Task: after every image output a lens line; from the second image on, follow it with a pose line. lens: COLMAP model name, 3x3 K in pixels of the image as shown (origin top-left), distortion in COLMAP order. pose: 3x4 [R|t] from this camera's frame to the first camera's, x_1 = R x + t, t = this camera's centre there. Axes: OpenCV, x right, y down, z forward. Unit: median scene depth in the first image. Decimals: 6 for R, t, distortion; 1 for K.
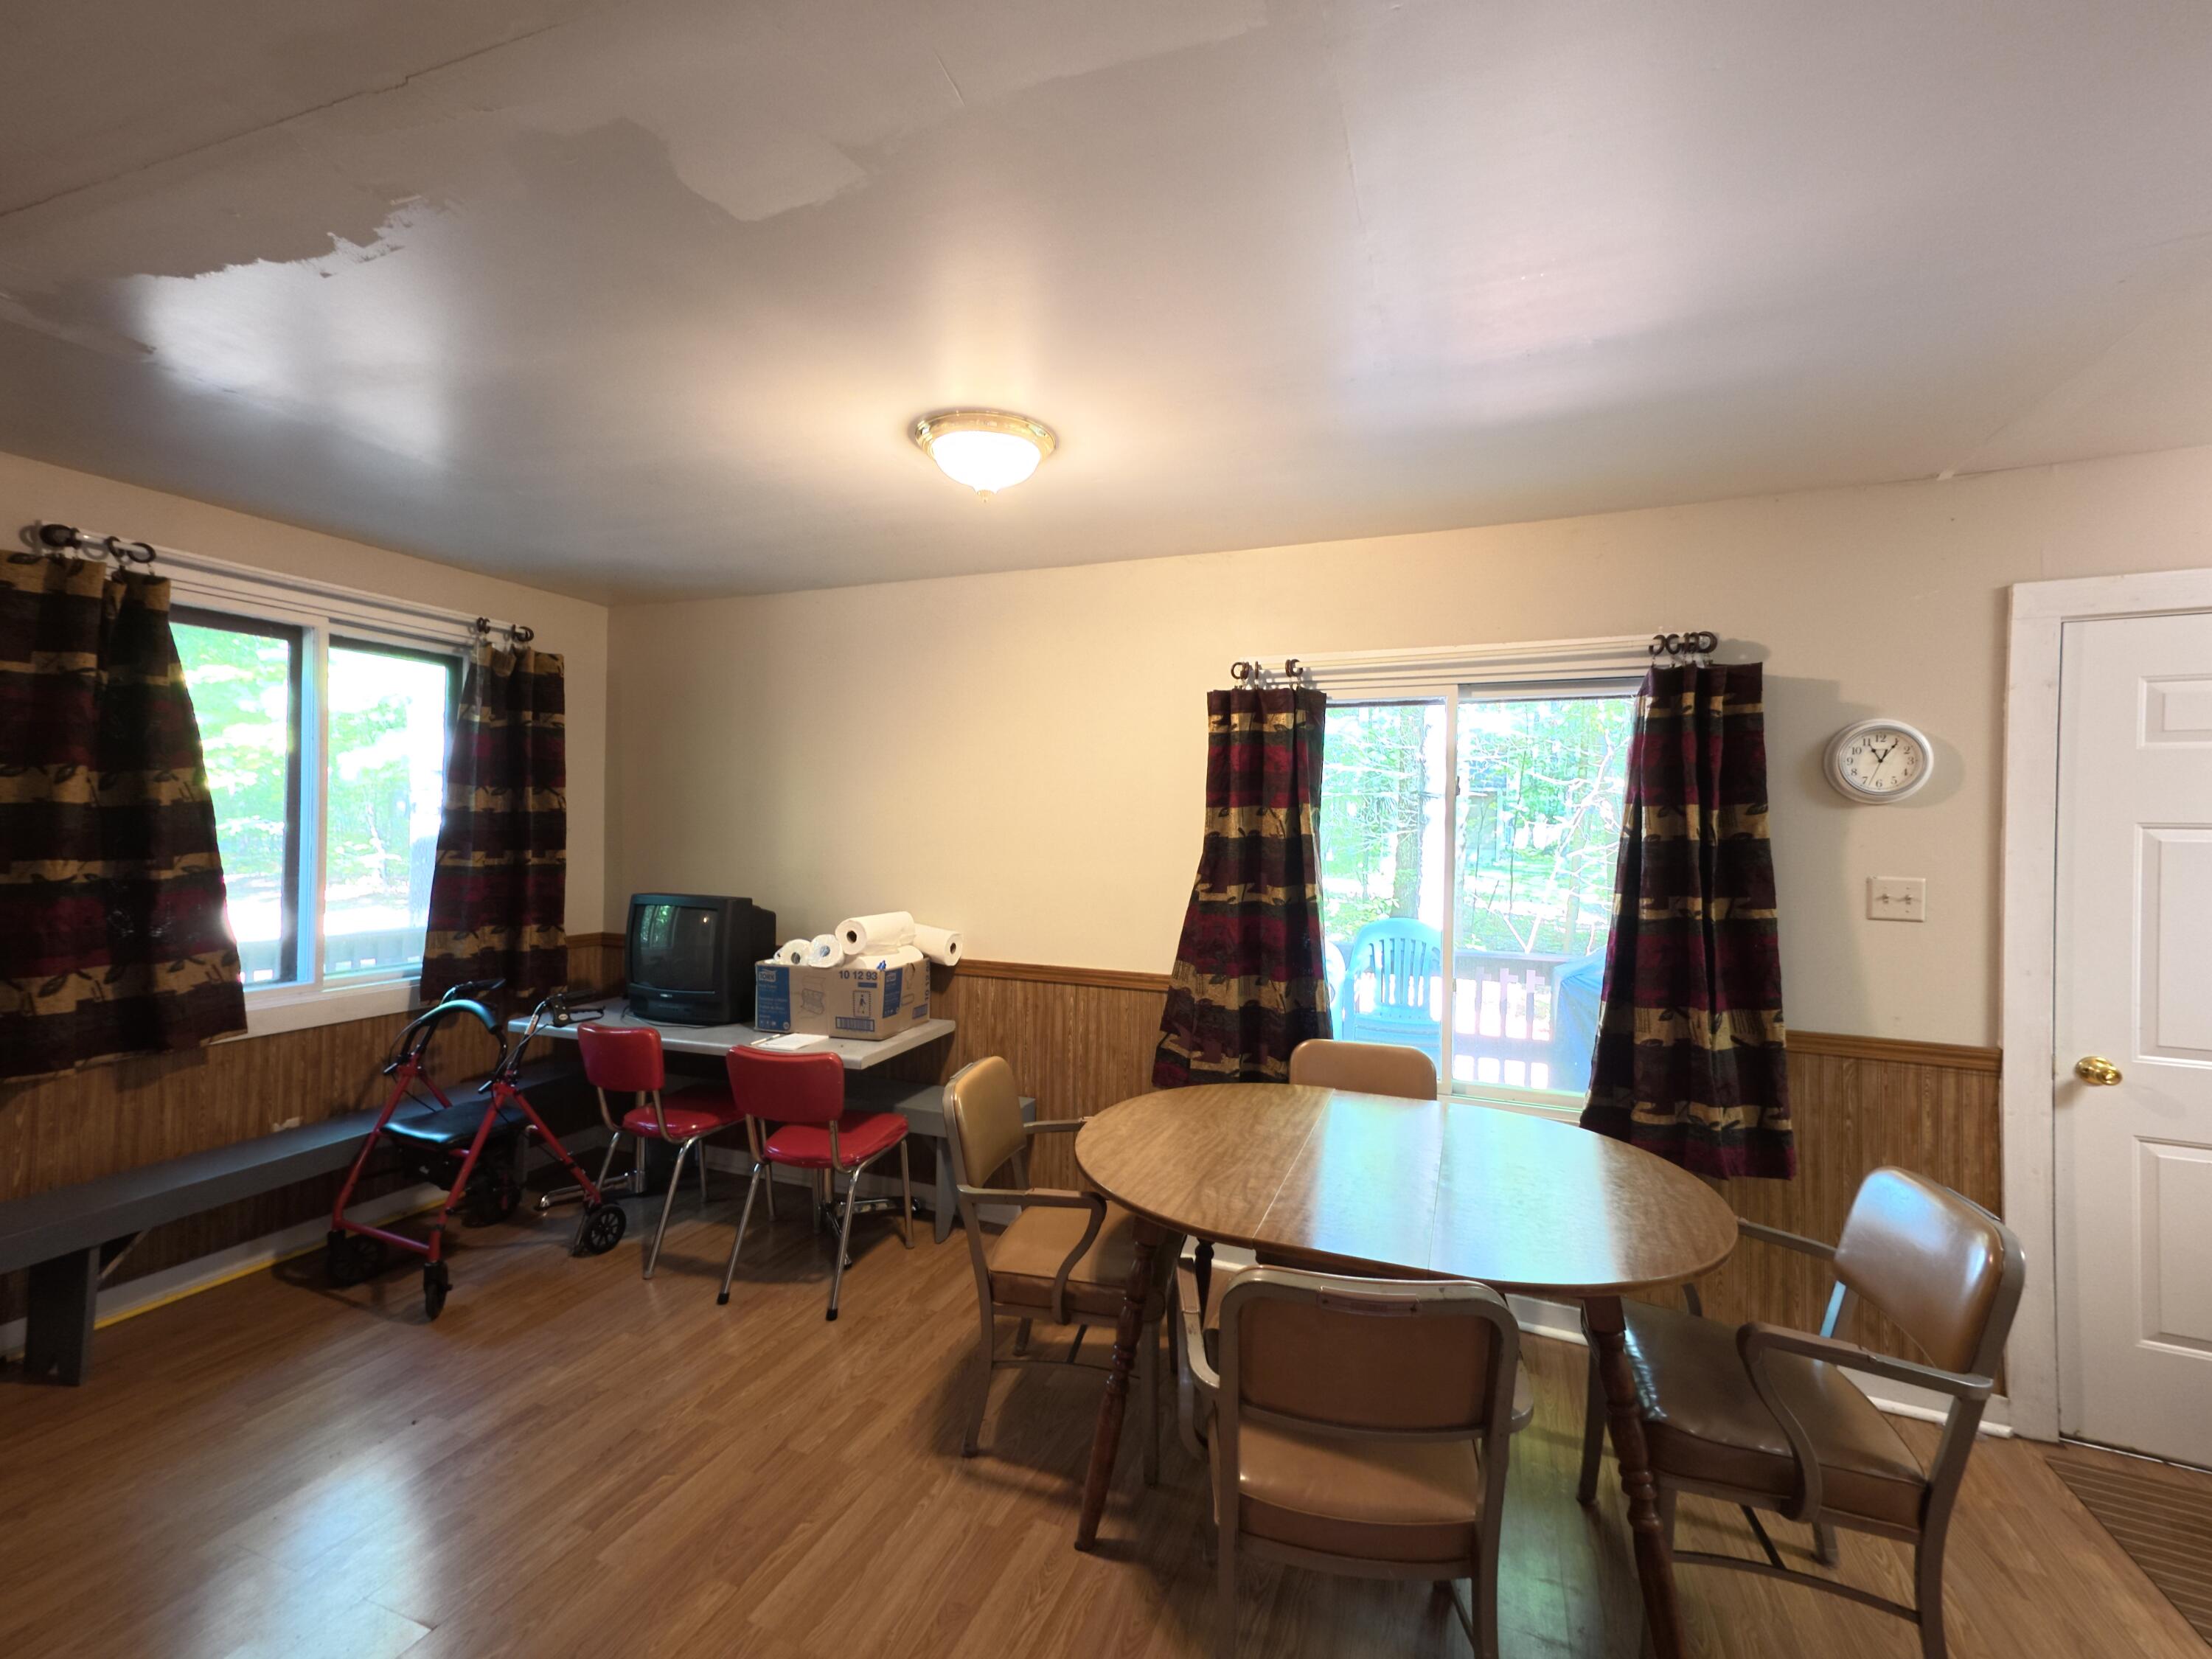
lens RADIAL K [[939.8, 0, 1106.0], [0, 939.8, 829.5], [0, 0, 1]] dist [0.030372, 0.000665]
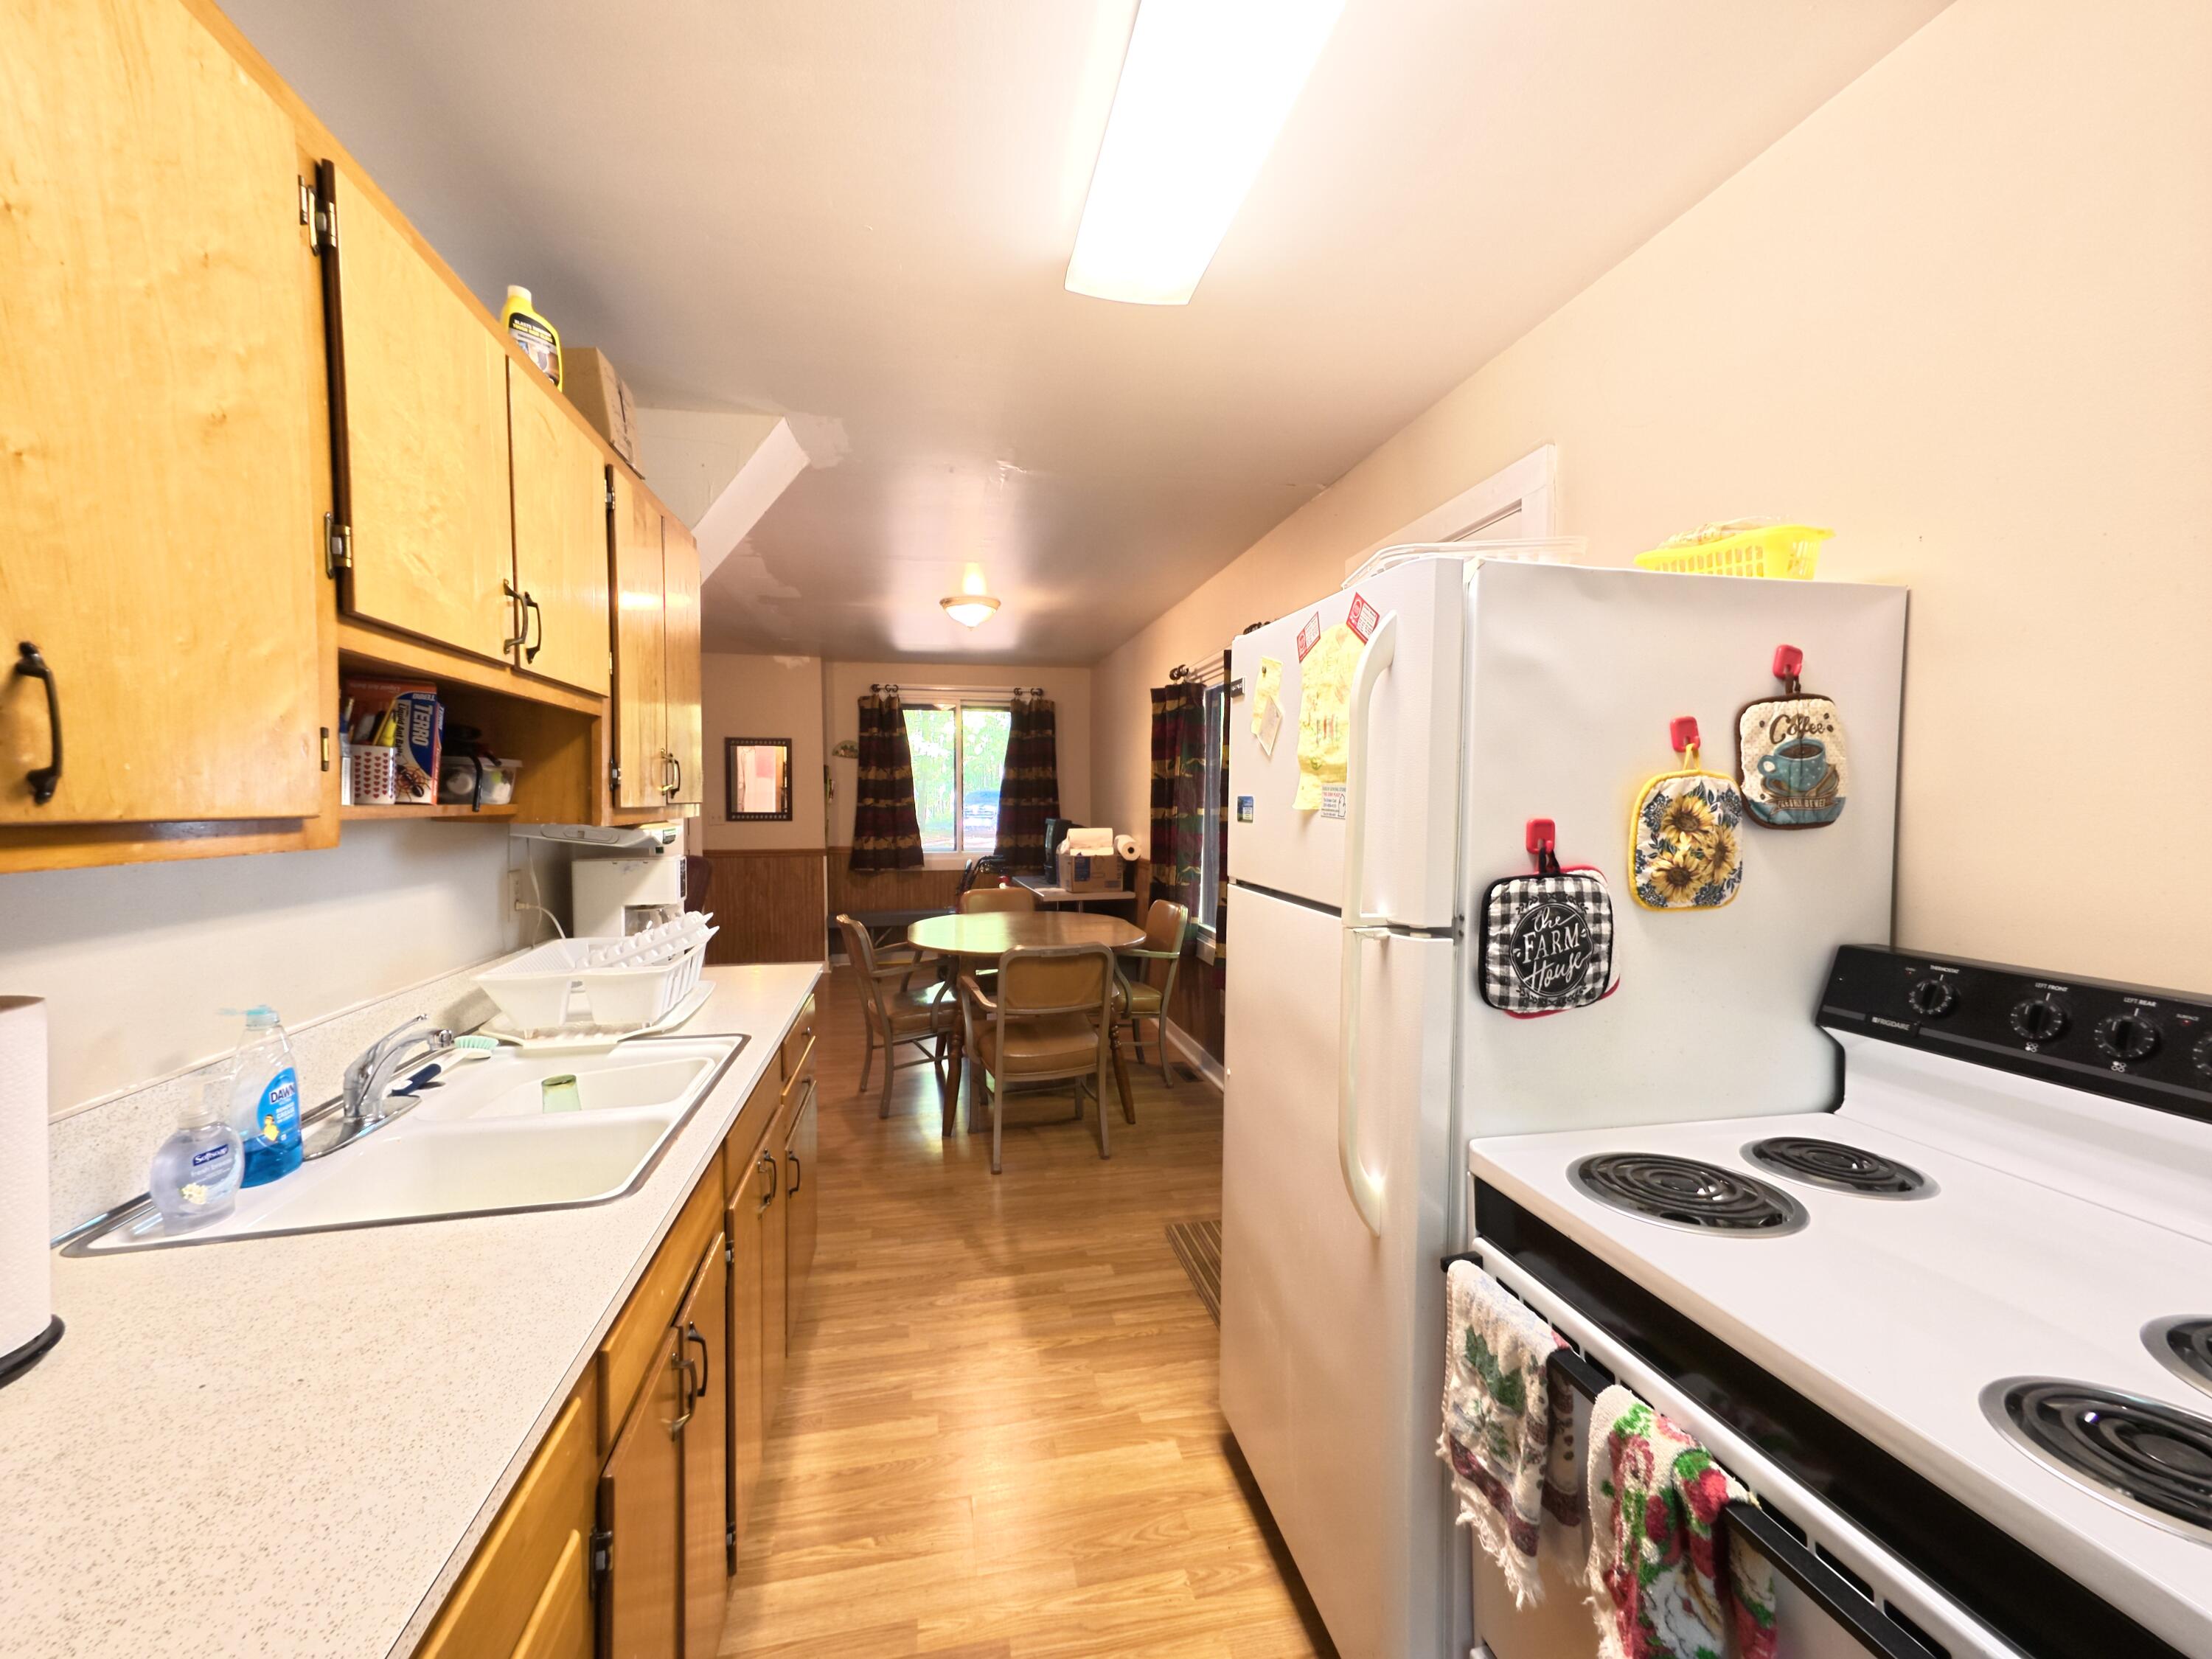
lens RADIAL K [[939.8, 0, 1106.0], [0, 939.8, 829.5], [0, 0, 1]] dist [0.030372, 0.000665]
pose [[0.538383, 0.011252, -0.842625, 1.444209], [0.007013, 0.999816, 0.017832, 0.066362], [0.842671, -0.015509, 0.538205, 0.049200]]
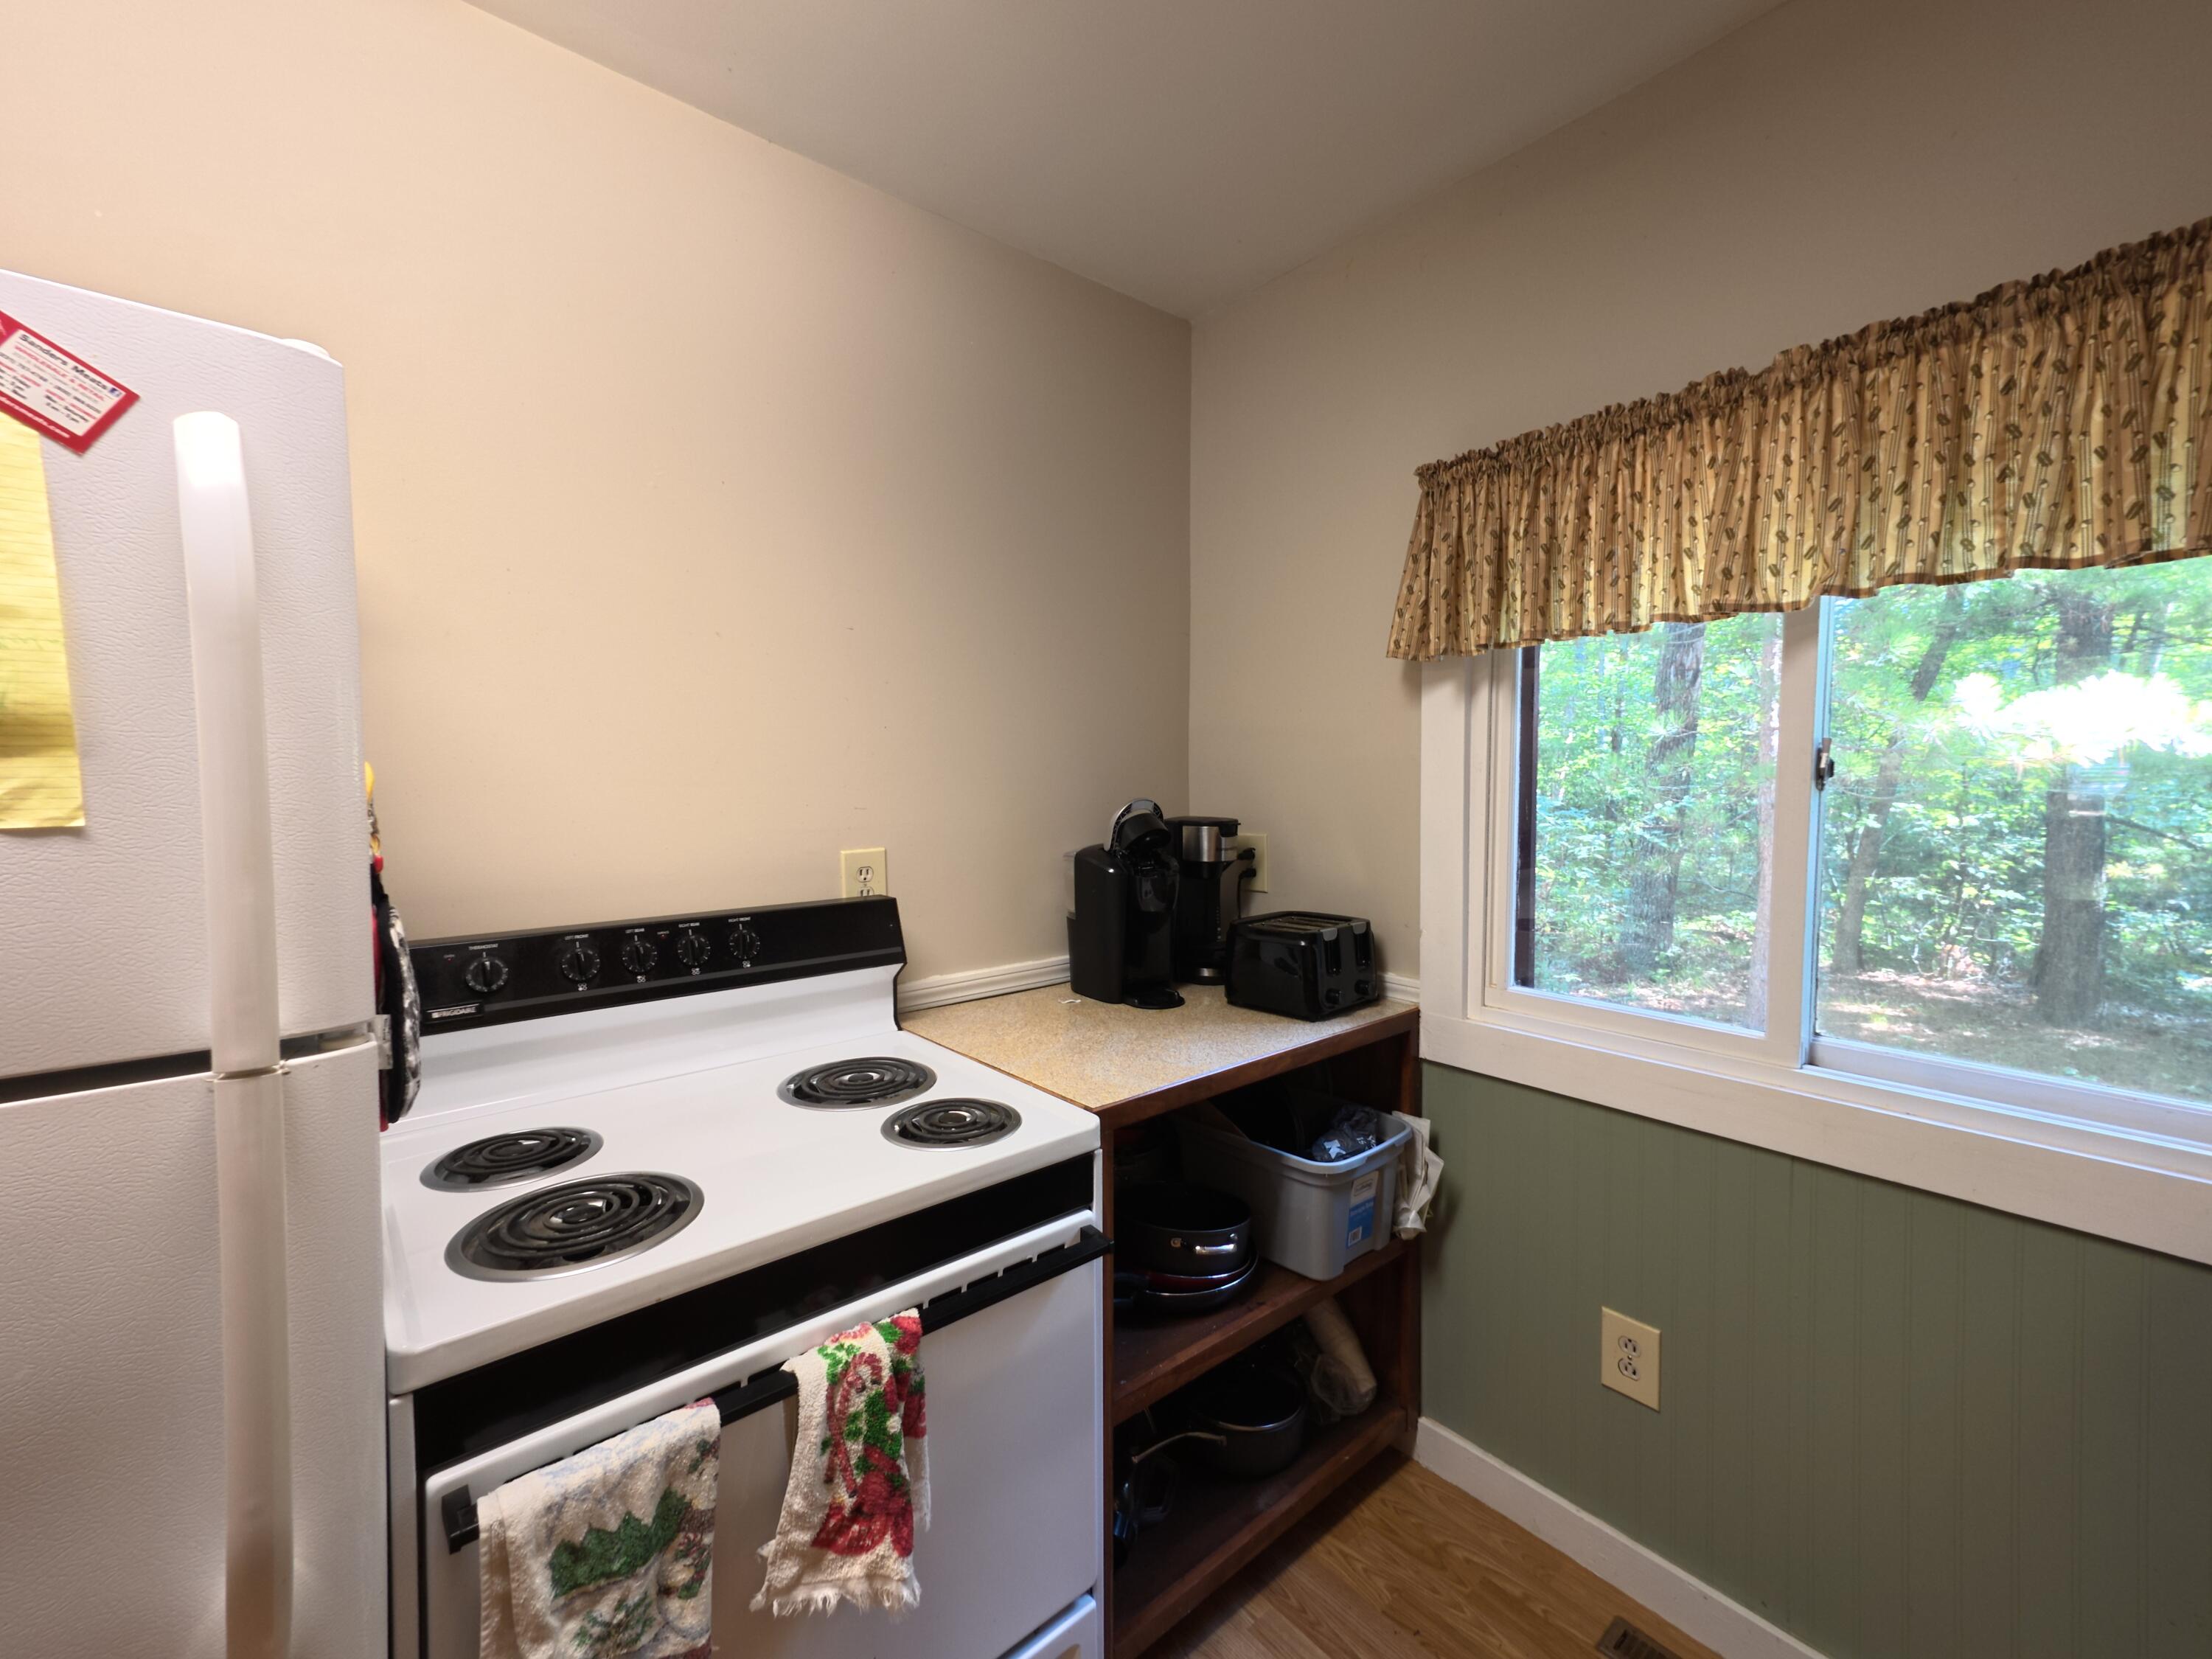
lens RADIAL K [[939.8, 0, 1106.0], [0, 939.8, 829.5], [0, 0, 1]] dist [0.030372, 0.000665]
pose [[0.481581, -0.077915, 0.872931, 1.059232], [0.013643, 0.996586, 0.081425, 0.051281], [-0.876295, -0.027304, 0.481000, 0.112139]]
